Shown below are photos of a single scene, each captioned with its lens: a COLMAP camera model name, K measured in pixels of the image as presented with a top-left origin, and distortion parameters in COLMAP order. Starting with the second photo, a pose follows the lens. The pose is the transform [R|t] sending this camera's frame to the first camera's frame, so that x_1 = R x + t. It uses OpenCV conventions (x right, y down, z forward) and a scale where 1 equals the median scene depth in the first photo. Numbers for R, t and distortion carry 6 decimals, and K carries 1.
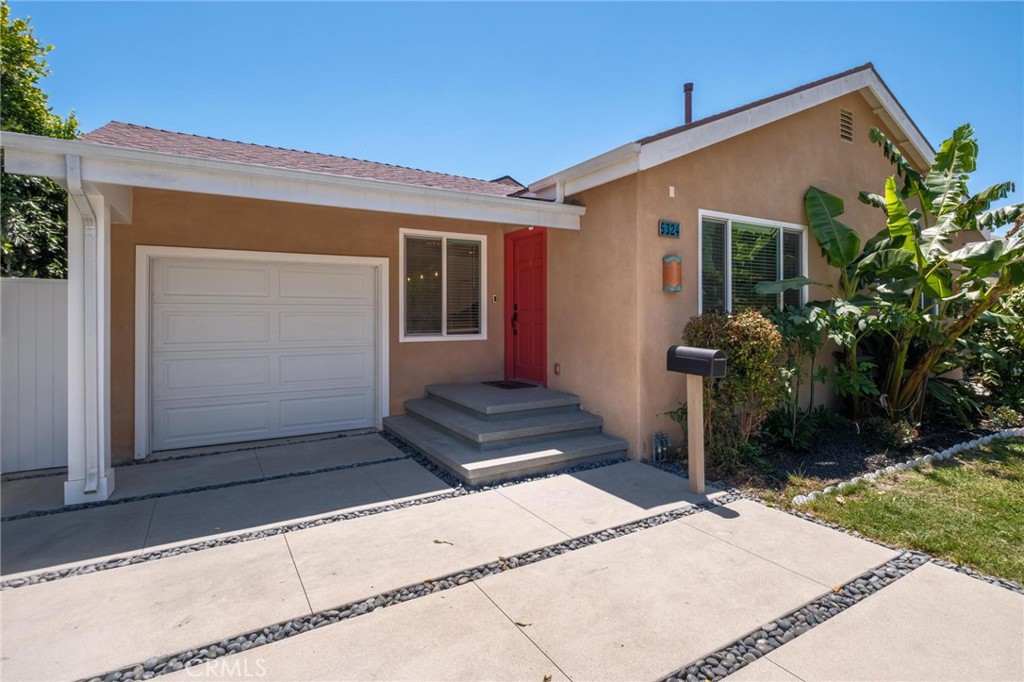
lens RADIAL K [[518.5, 0, 523.7], [0, 518.5, 317.7], [0, 0, 1]] dist [0.006004, -0.004586]
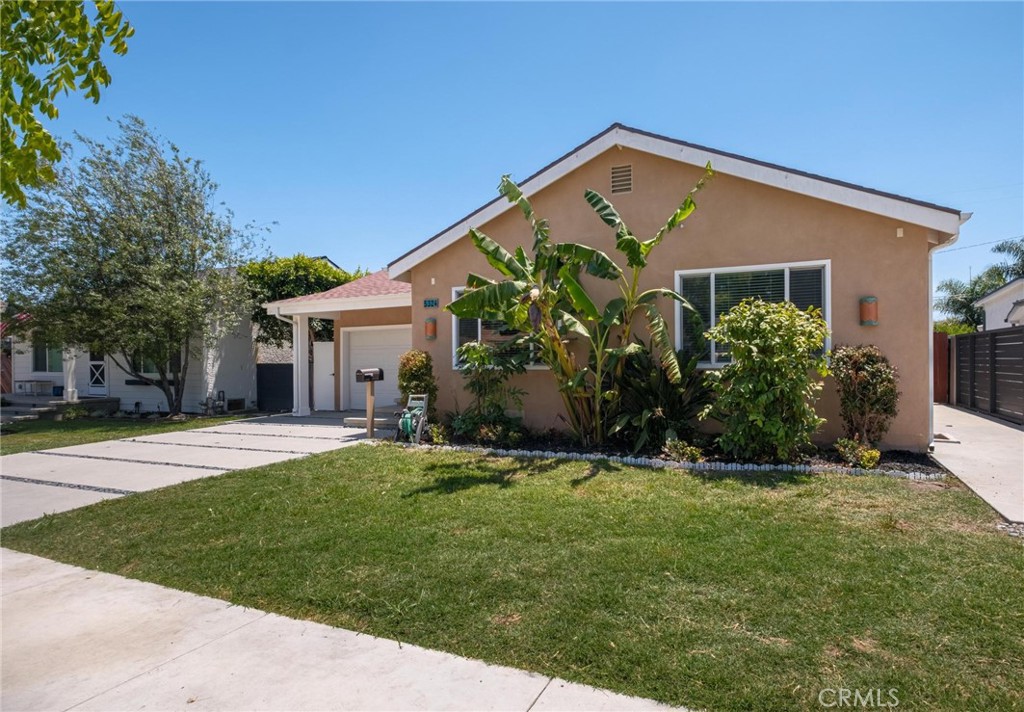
lens RADIAL K [[572.3, 0, 542.1], [0, 572.3, 359.6], [0, 0, 1]] dist [-0.002773, -0.003075]
pose [[0.564382, -0.001187, -0.825513, 1.731068], [0.007814, 0.999962, 0.003904, 0.012063], [0.825477, -0.008654, 0.564370, 0.184104]]
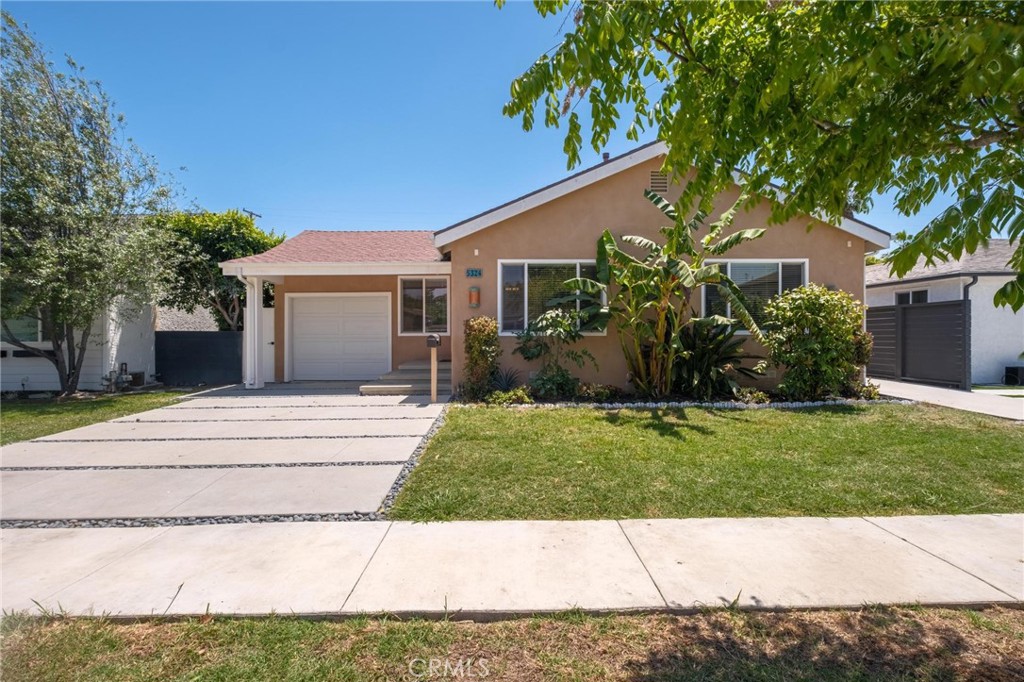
lens RADIAL K [[518.5, 0, 512.9], [0, 518.5, 337.1], [0, 0, 1]] dist [0.006004, -0.004586]
pose [[0.863662, 0.004418, -0.504052, 1.109673], [0.000760, 0.999949, 0.010066, 0.032841], [0.504071, -0.009077, 0.863615, -0.440675]]
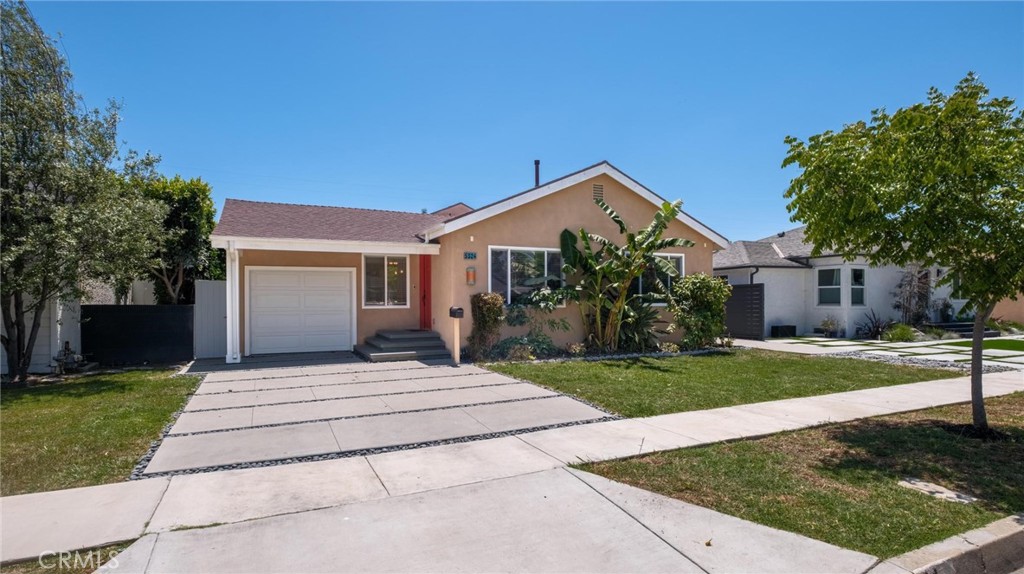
lens RADIAL K [[525.5, 0, 518.3], [0, 525.5, 307.9], [0, 0, 1]] dist [-0.003665, -0.000798]
pose [[0.995192, -0.001488, -0.097935, 0.586832], [0.002550, 0.999939, 0.010726, 0.024018], [0.097913, -0.010924, 0.995135, -1.014739]]
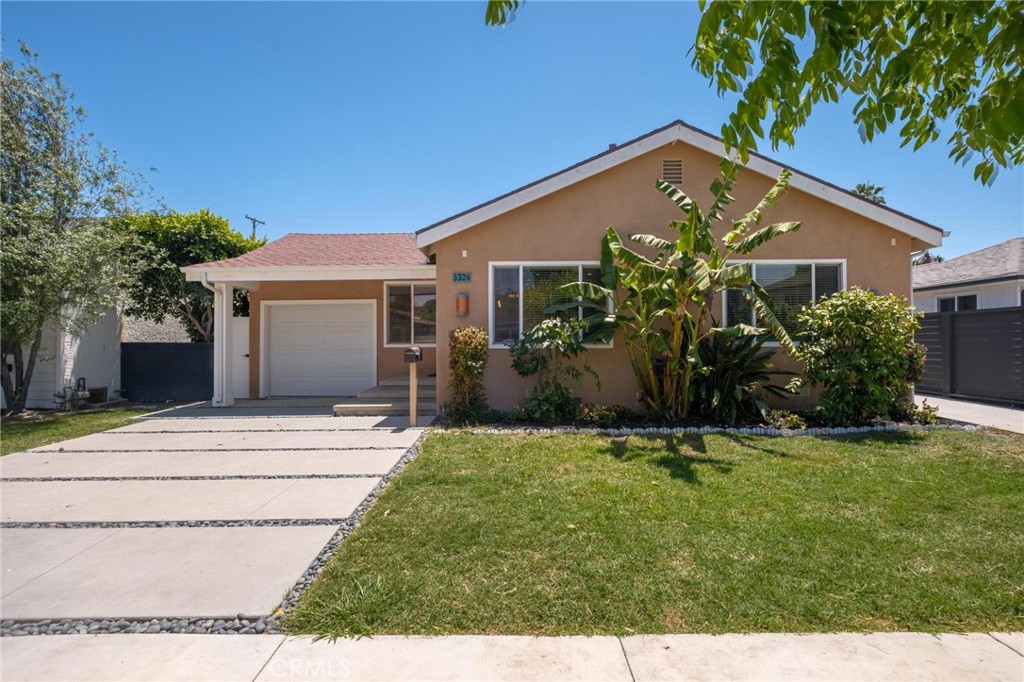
lens RADIAL K [[518.5, 0, 511.5], [0, 518.5, 337.3], [0, 0, 1]] dist [0.006004, -0.004586]
pose [[0.851823, -0.003682, -0.523816, 1.054437], [0.002494, 0.999992, -0.002973, 0.019861], [0.523823, 0.001226, 0.851826, -0.255846]]
